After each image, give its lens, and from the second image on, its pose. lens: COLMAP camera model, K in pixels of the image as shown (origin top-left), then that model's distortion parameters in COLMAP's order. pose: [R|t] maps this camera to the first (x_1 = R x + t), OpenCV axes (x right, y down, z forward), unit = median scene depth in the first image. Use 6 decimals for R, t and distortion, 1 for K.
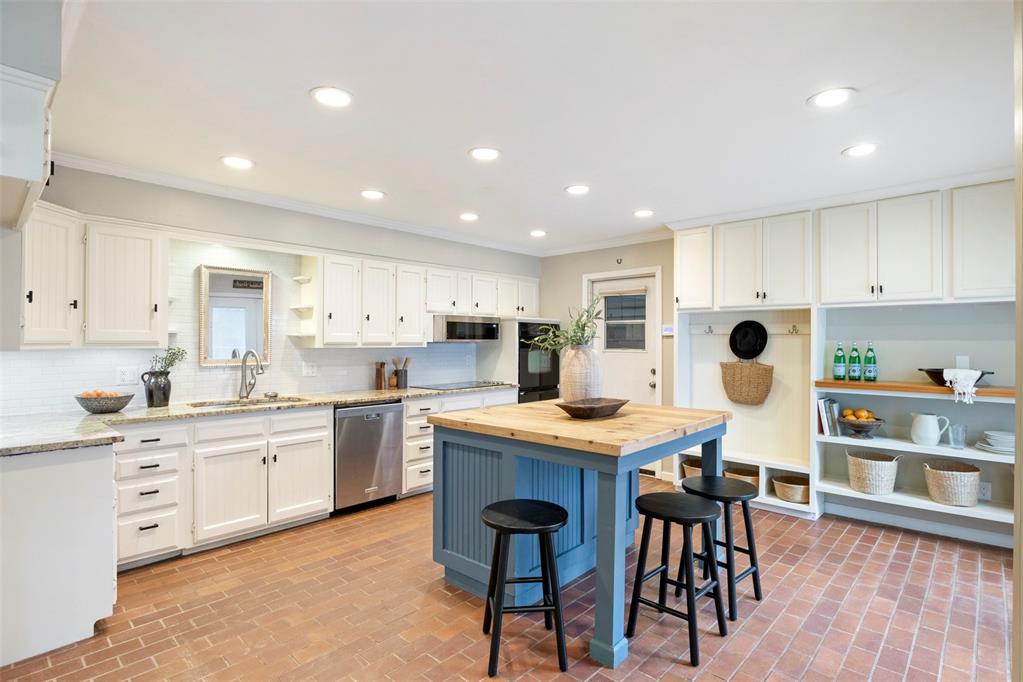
lens RADIAL K [[513.3, 0, 517.5], [0, 513.3, 339.9], [0, 0, 1]] dist [0.001504, 0.000603]
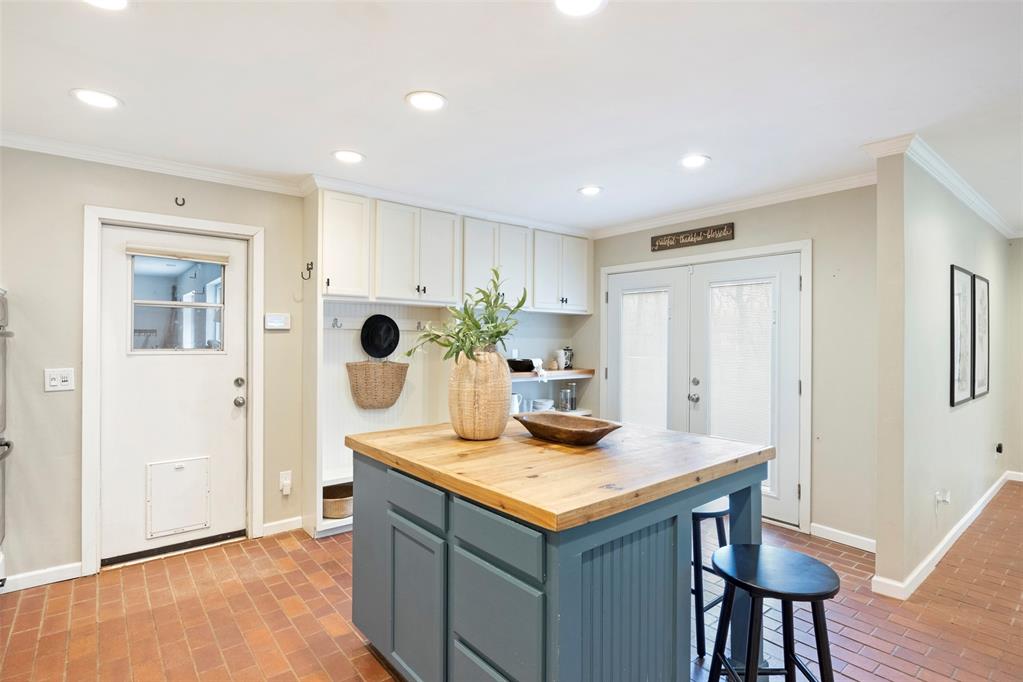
lens RADIAL K [[512.3, 0, 513.5], [0, 512.3, 335.8], [0, 0, 1]] dist [-0.003379, 0.000299]
pose [[0.138756, 0.005256, 0.990313, -0.419218], [-0.010517, 0.999937, -0.003834, 0.000289], [-0.990271, -0.009884, 0.138803, 0.675936]]
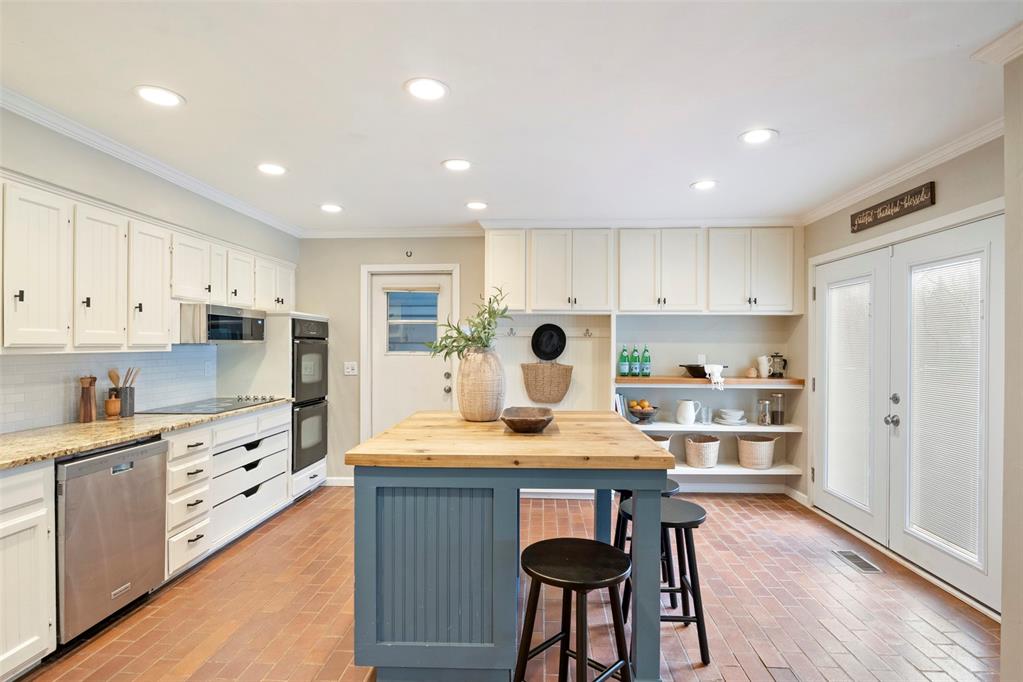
lens RADIAL K [[517.8, 0, 512.6], [0, 517.8, 342.9], [0, 0, 1]] dist [-0.000607, 0.000608]
pose [[0.769384, 0.001963, 0.638783, -0.304612], [-0.003772, 0.999992, 0.001470, 0.000590], [-0.638775, -0.003541, 0.769385, 0.234326]]
